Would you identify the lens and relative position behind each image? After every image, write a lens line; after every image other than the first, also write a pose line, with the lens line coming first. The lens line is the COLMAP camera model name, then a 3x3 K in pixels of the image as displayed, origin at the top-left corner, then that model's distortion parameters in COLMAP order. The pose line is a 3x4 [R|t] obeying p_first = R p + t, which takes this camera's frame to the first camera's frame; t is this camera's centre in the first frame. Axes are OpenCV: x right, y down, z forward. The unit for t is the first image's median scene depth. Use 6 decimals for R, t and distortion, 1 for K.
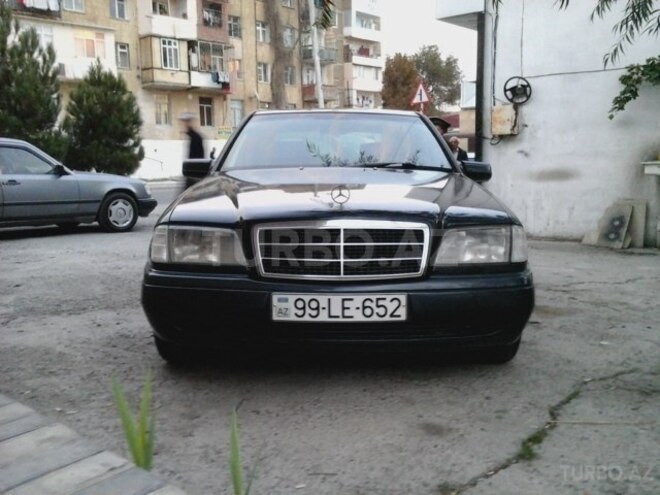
lens RADIAL K [[643.7, 0, 329.1], [0, 643.7, 247.0], [0, 0, 1]] dist [0.009036, 0.000000]
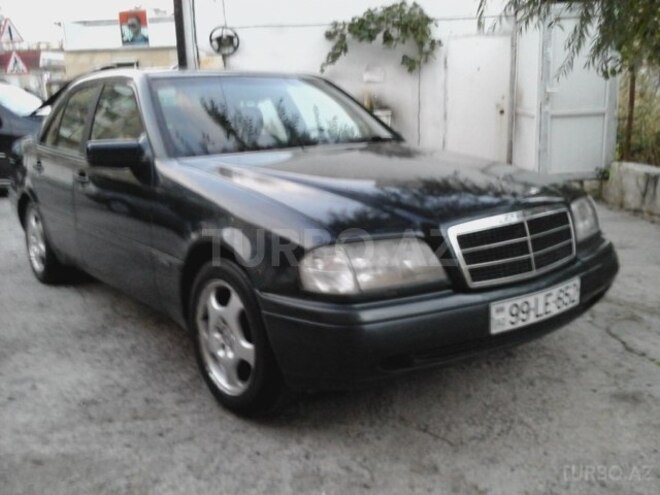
lens RADIAL K [[643.7, 0, 329.9], [0, 643.7, 247.0], [0, 0, 1]] dist [0.009036, 0.000000]
pose [[0.792815, -0.157309, 0.588810, -0.235695], [0.105569, 0.986957, 0.121535, -0.041968], [-0.600249, -0.034195, 0.799082, 0.131210]]
